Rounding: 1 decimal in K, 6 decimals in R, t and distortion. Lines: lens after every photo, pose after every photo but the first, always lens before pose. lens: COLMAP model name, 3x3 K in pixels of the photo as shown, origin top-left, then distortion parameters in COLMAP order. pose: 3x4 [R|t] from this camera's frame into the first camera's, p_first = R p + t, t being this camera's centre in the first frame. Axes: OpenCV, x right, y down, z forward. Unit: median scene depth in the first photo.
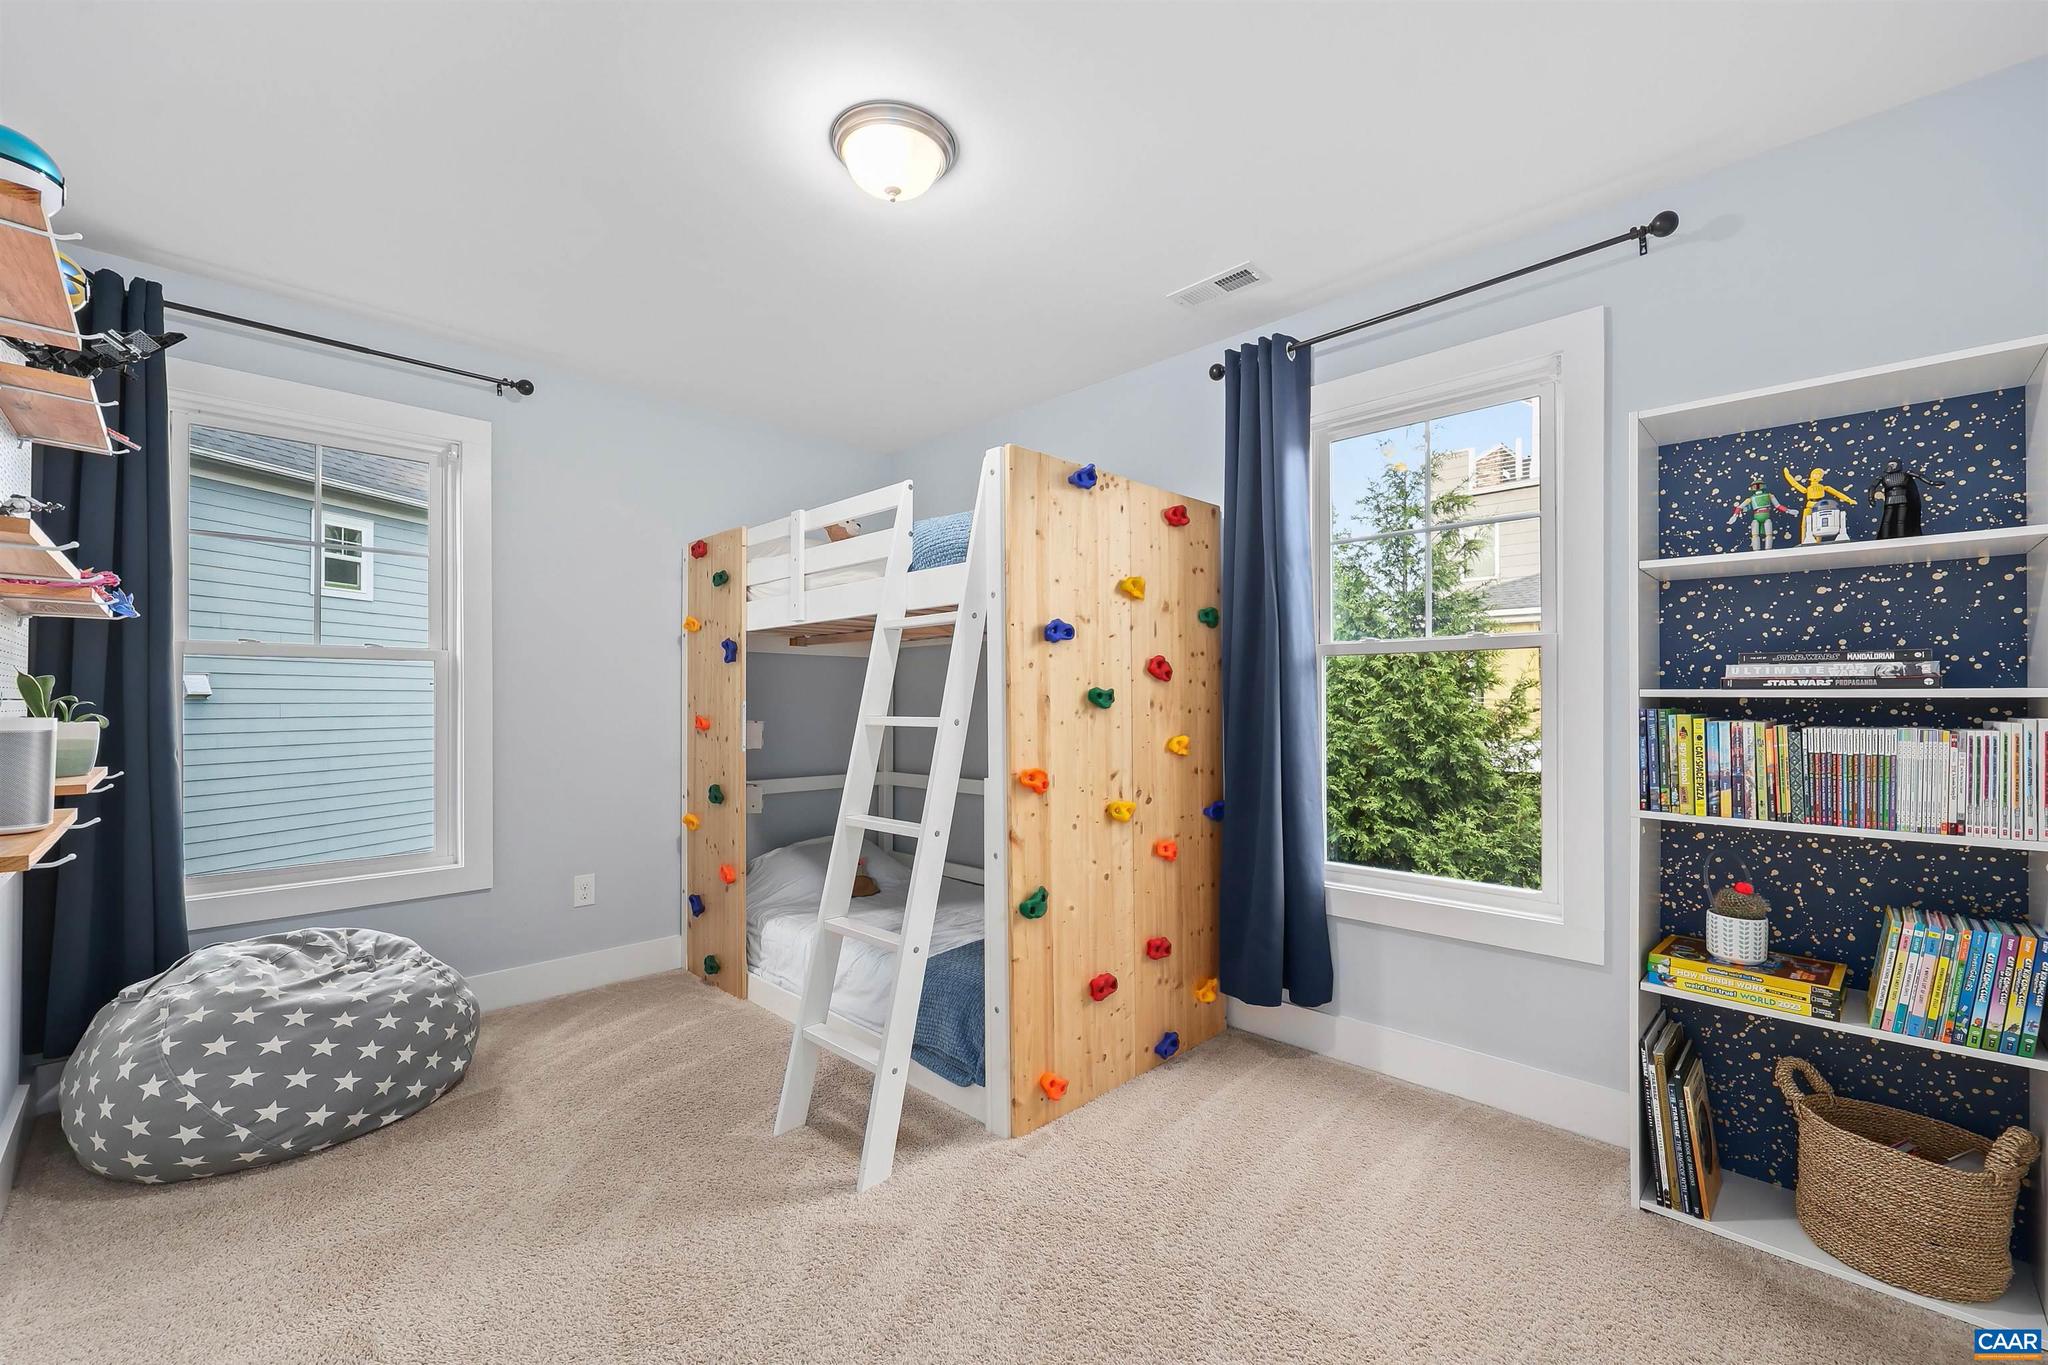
lens RADIAL K [[843.8, 0, 1022.3], [0, 843.8, 705.5], [0, 0, 1]] dist [0.002473, -0.000184]
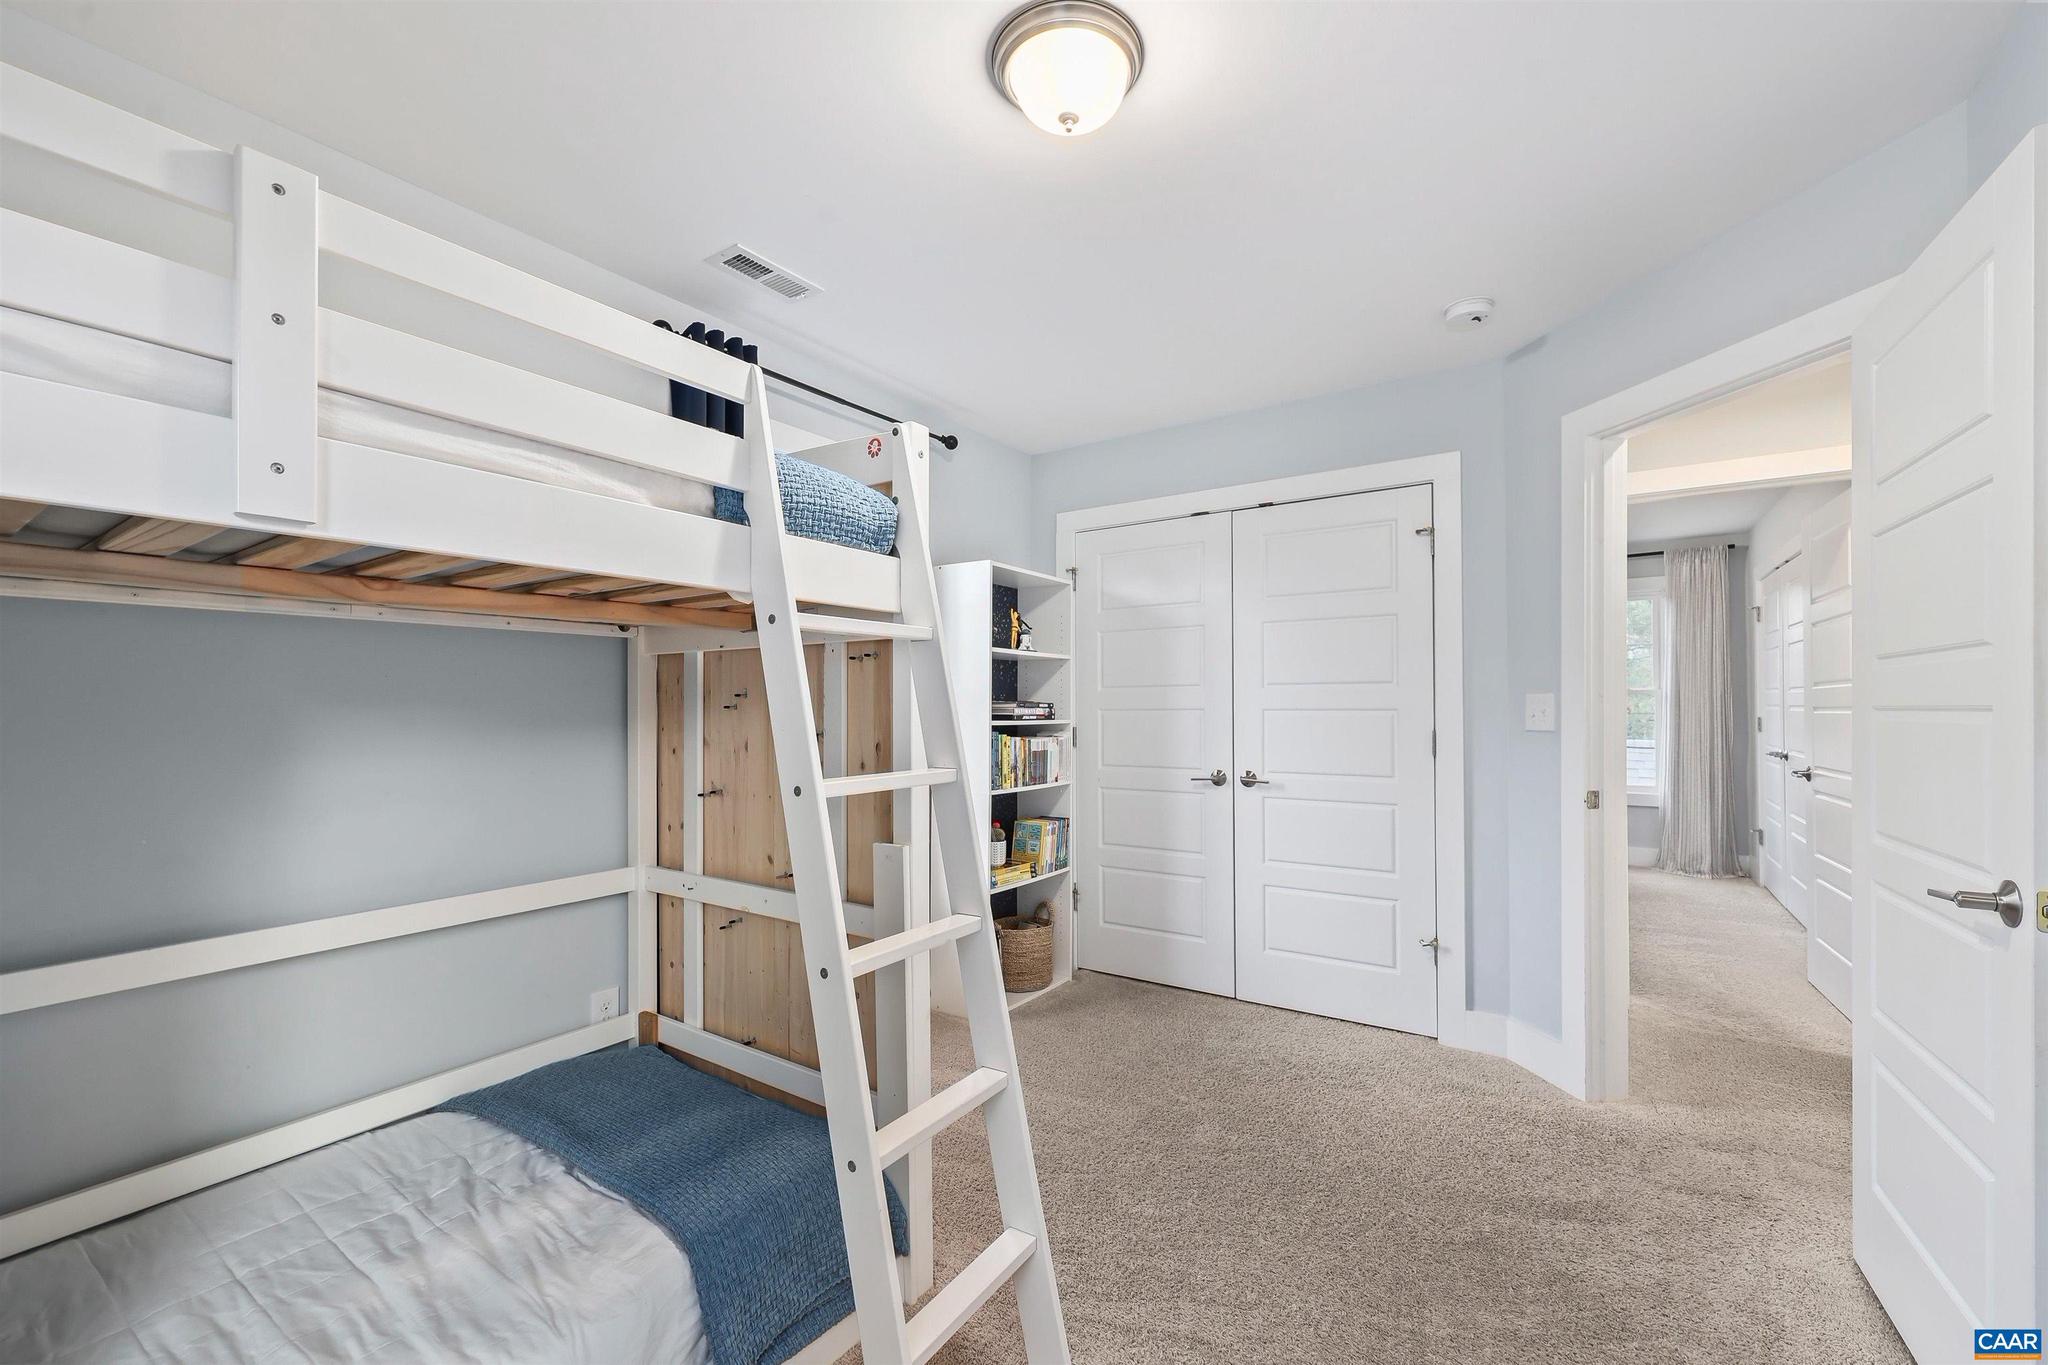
lens RADIAL K [[843.8, 0, 1022.3], [0, 843.8, 705.5], [0, 0, 1]] dist [0.002473, -0.000184]
pose [[-0.190198, 0.001188, 0.981745, -1.054905], [0.007356, 0.999973, 0.000215, -0.054396], [-0.981718, 0.007262, -0.190202, 1.366811]]
